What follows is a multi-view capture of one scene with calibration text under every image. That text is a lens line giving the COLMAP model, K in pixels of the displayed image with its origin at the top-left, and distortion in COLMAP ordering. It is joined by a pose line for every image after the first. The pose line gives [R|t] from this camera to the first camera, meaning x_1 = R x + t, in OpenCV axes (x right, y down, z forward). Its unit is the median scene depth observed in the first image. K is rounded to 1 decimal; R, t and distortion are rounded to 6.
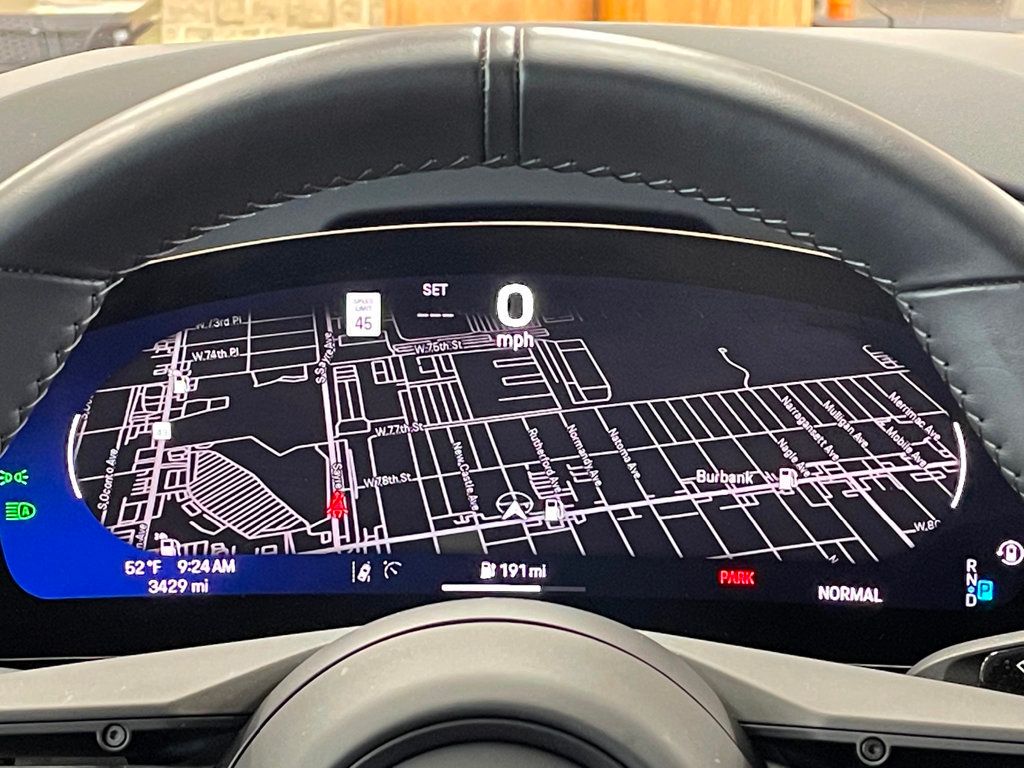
lens RADIAL K [[2301.6, 0, 512.0], [0, 2301.6, 384.0], [0, 0, 1]] dist [-0.050604, 3.857435]
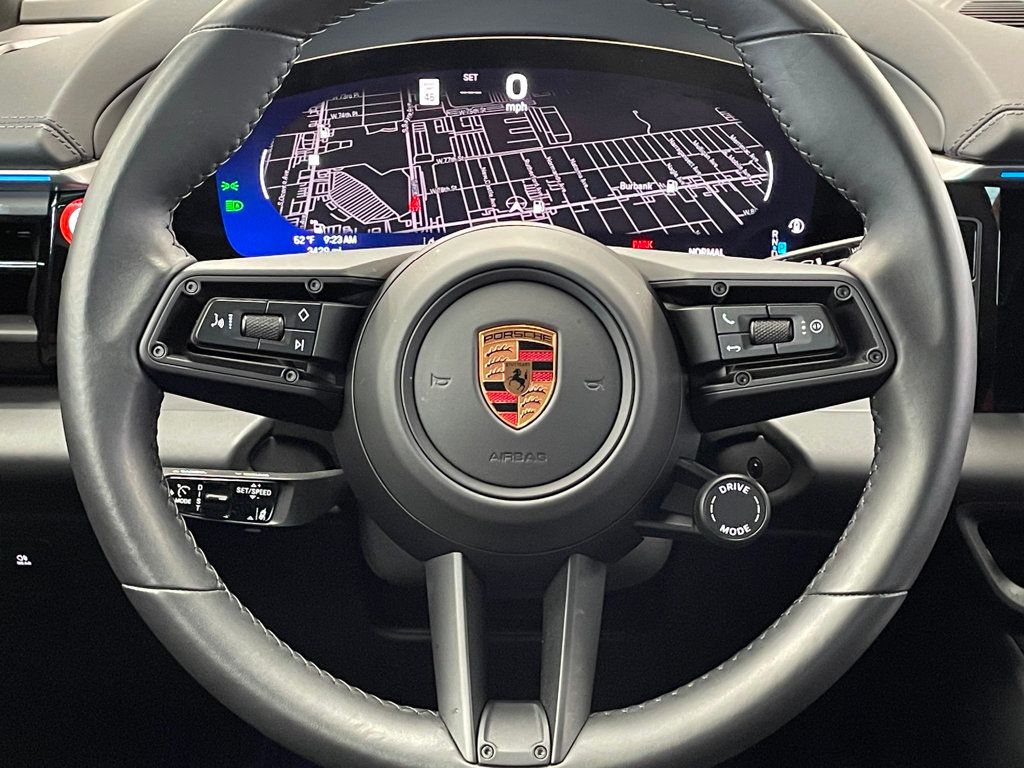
lens RADIAL K [[1598.1, 0, 512.0], [0, 1598.1, 384.0], [0, 0, 1]] dist [0.341815, -2.485989]
pose [[0.999531, -0.006239, 0.029996, -0.039961], [0.004623, 0.998549, 0.053659, 0.124778], [-0.030287, -0.053495, 0.998109, -0.229787]]
